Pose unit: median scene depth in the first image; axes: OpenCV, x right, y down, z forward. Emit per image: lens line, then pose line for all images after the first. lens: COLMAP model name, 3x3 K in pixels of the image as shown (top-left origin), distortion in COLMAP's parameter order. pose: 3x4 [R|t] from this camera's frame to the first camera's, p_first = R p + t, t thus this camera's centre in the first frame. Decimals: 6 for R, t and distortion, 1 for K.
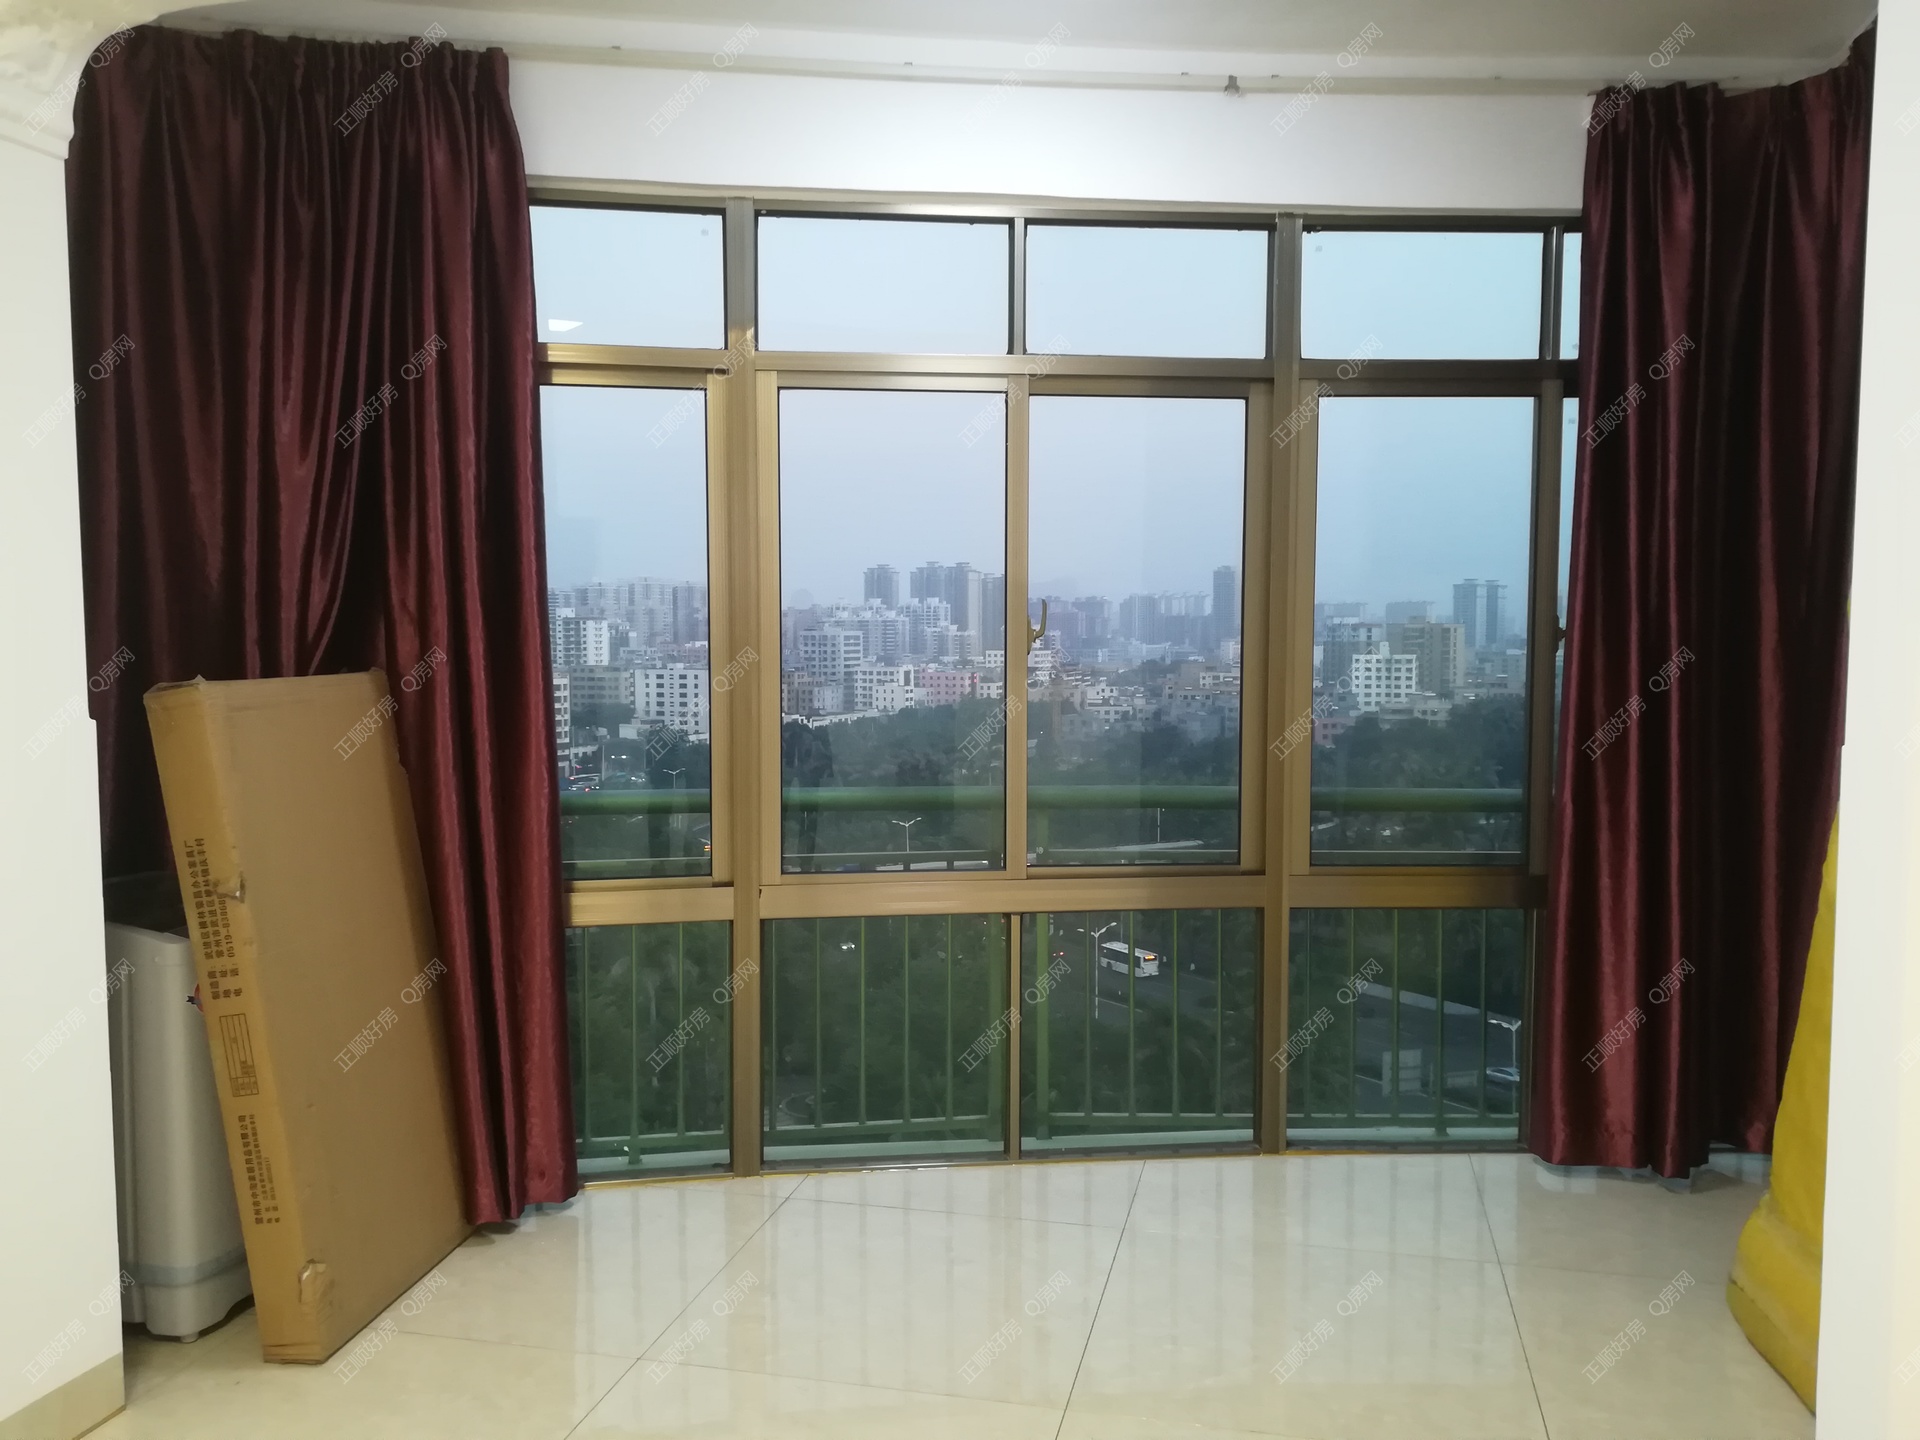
lens RADIAL K [[1500.3, 0, 960.0], [0, 1500.3, 720.0], [0, 0, 1]] dist [0.082733, -0.108510]
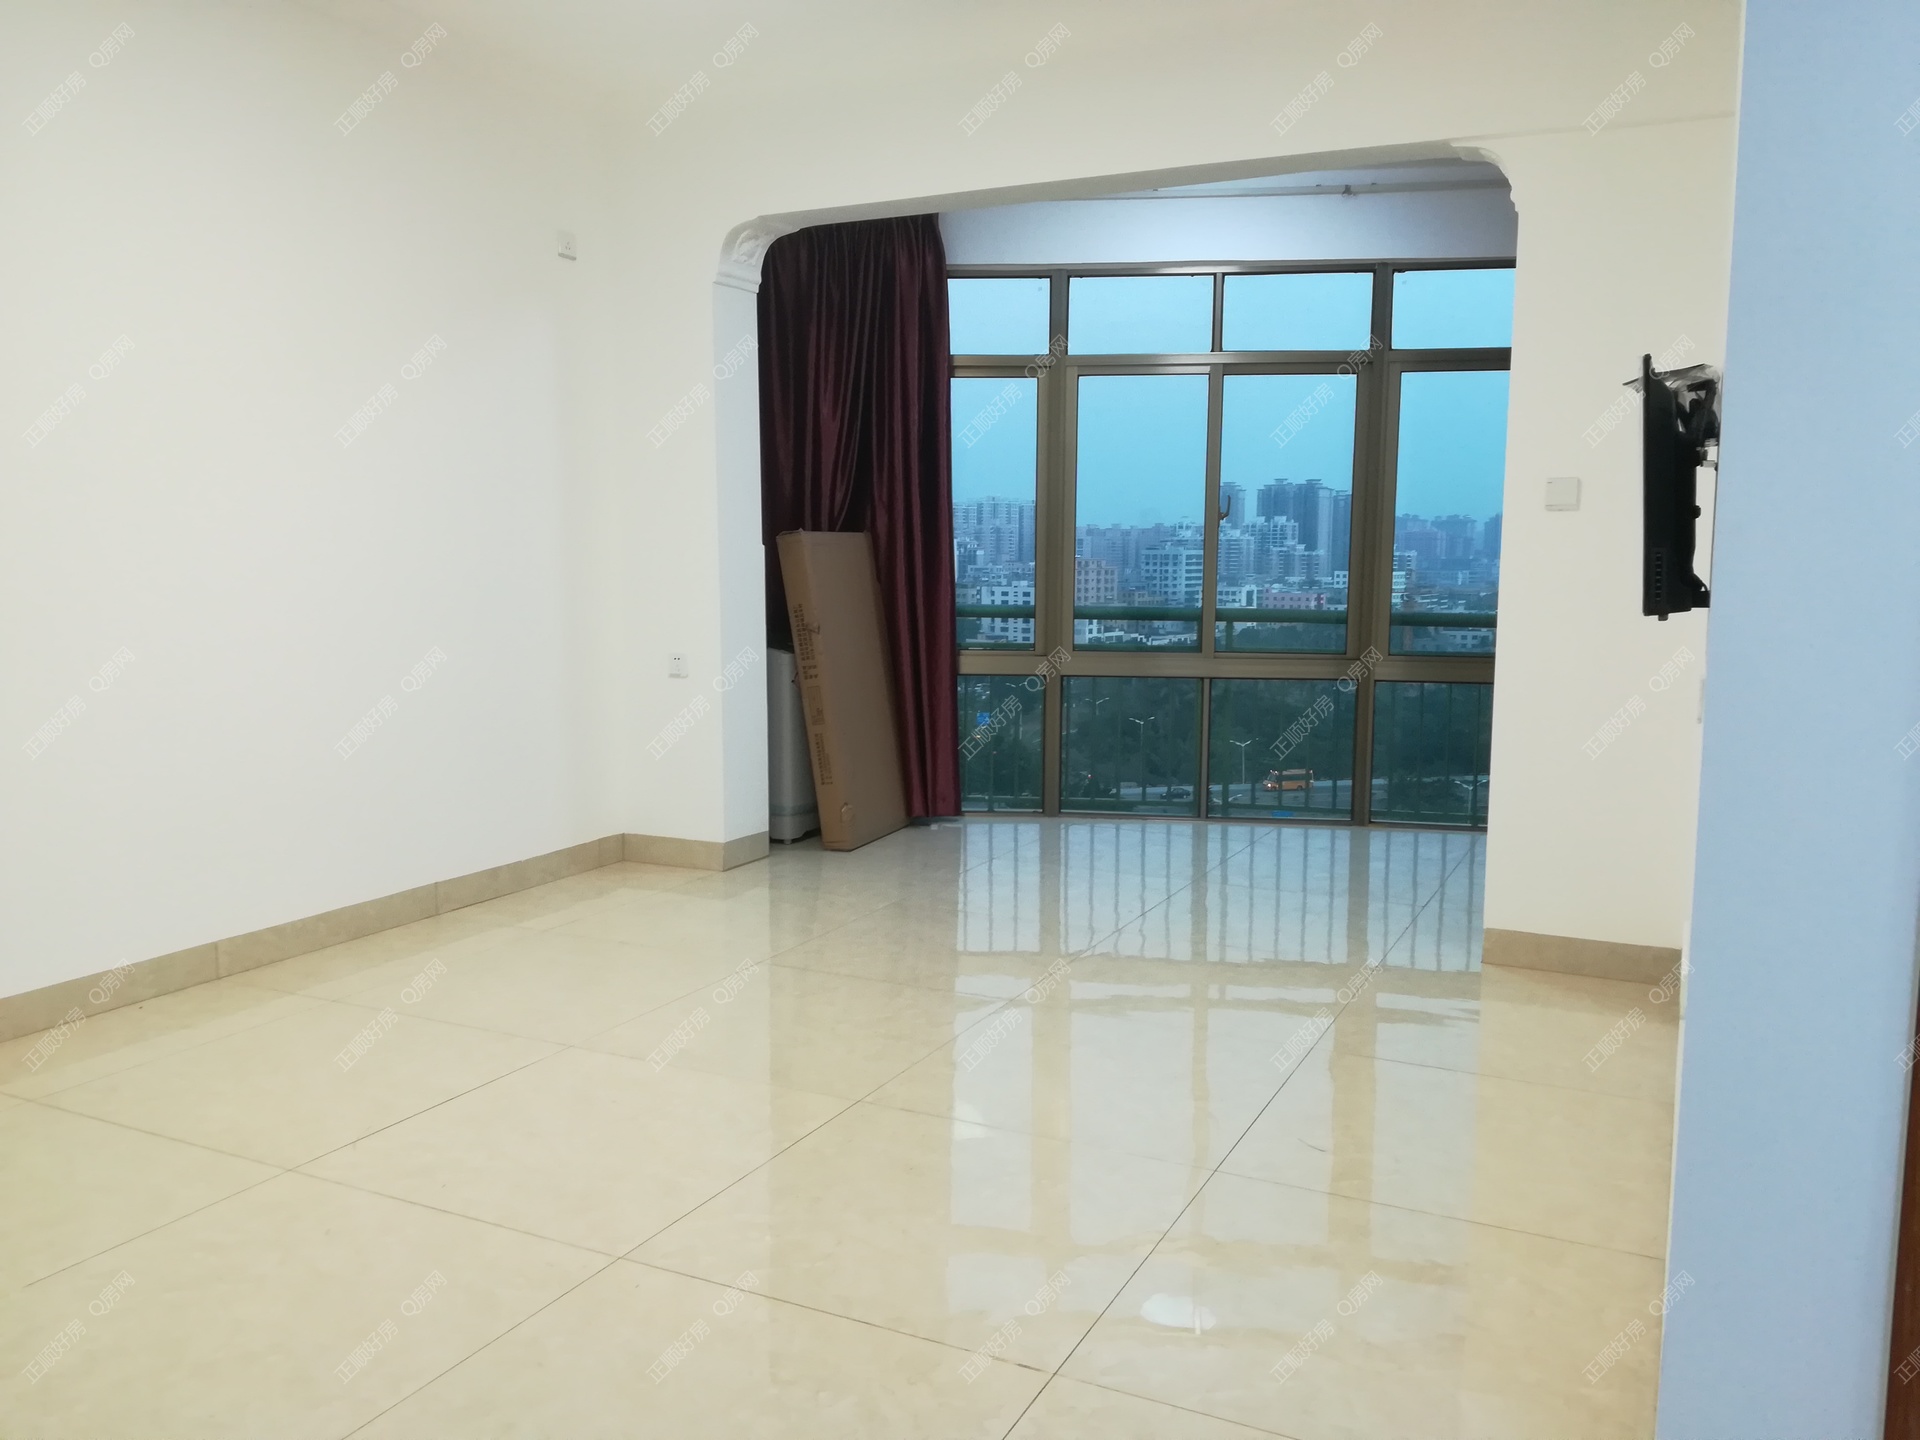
lens RADIAL K [[1500.3, 0, 960.0], [0, 1500.3, 720.0], [0, 0, 1]] dist [0.082733, -0.108510]
pose [[0.974415, 0.031829, -0.222493, 0.146505], [-0.020020, 0.998279, 0.055129, 0.087406], [0.223865, -0.049264, 0.973374, -0.754354]]
